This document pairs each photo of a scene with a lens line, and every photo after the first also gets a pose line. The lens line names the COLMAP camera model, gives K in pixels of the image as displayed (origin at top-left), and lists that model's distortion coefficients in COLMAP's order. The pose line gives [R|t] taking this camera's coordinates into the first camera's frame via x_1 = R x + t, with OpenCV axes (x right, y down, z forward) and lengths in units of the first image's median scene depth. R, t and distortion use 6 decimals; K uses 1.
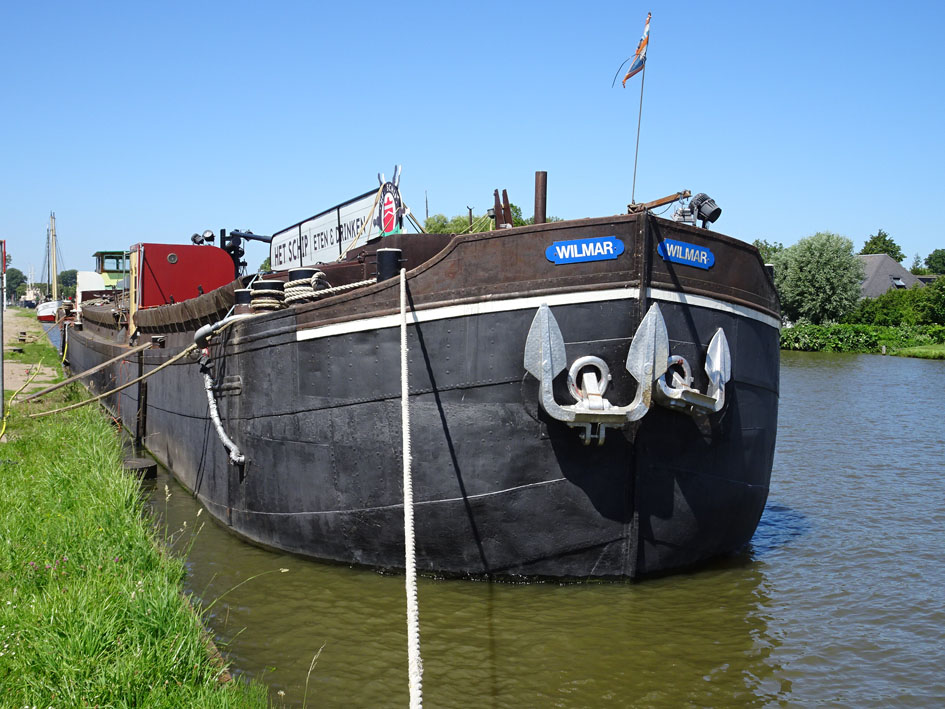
lens RADIAL K [[1153.2, 0, 475.8], [0, 1153.2, 352.8], [0, 0, 1]] dist [0.058668, 0.000000]
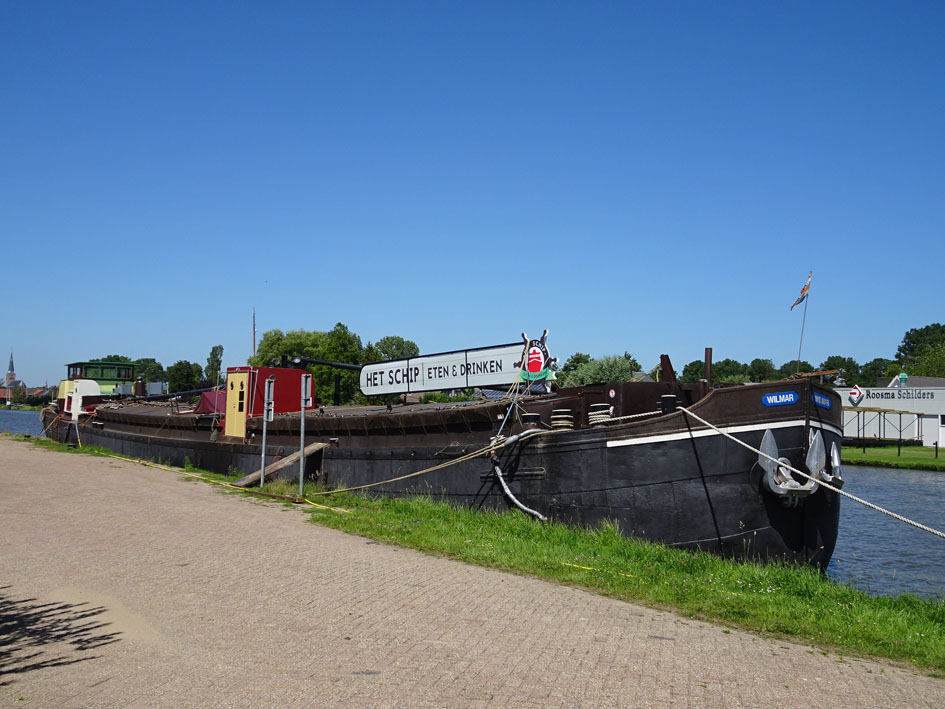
lens RADIAL K [[992.6, 0, 469.1], [0, 992.6, 356.7], [0, 0, 1]] dist [0.015036, 0.000000]
pose [[0.978055, 0.026133, 0.206701, -0.684820], [-0.007315, 0.995798, -0.091283, -0.008415], [-0.208218, 0.087768, 0.974137, -0.410066]]
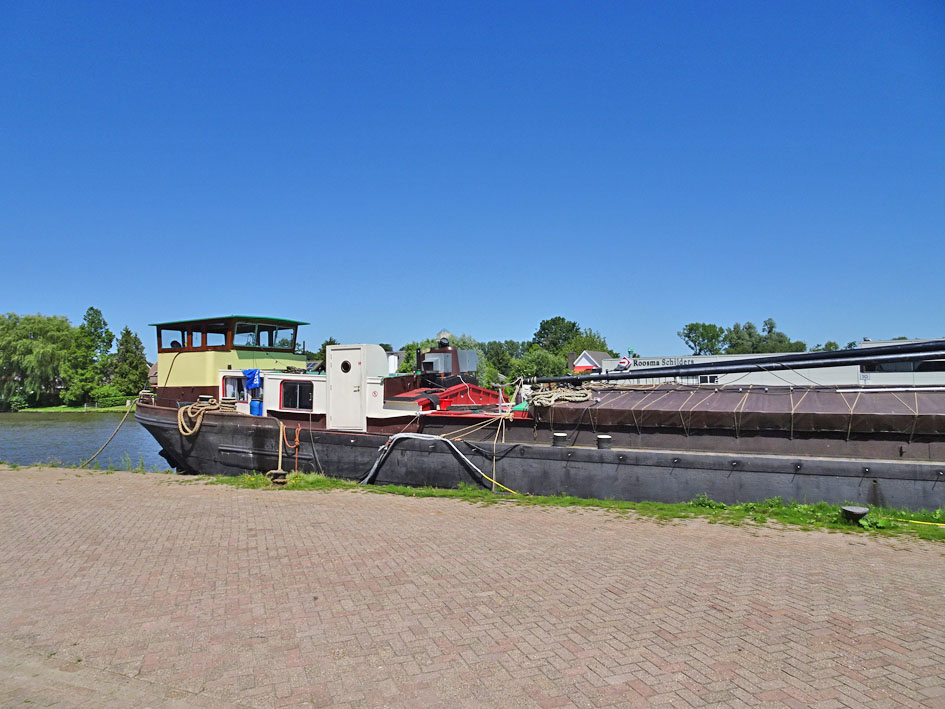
lens RADIAL K [[671.6, 0, 469.2], [0, 671.6, 354.7], [0, 0, 1]] dist [0.025286, -0.010560]
pose [[0.735194, 0.010801, 0.677771, -2.249122], [0.047567, 0.996586, -0.067478, -0.168350], [-0.676186, 0.081849, 0.732170, 3.041326]]
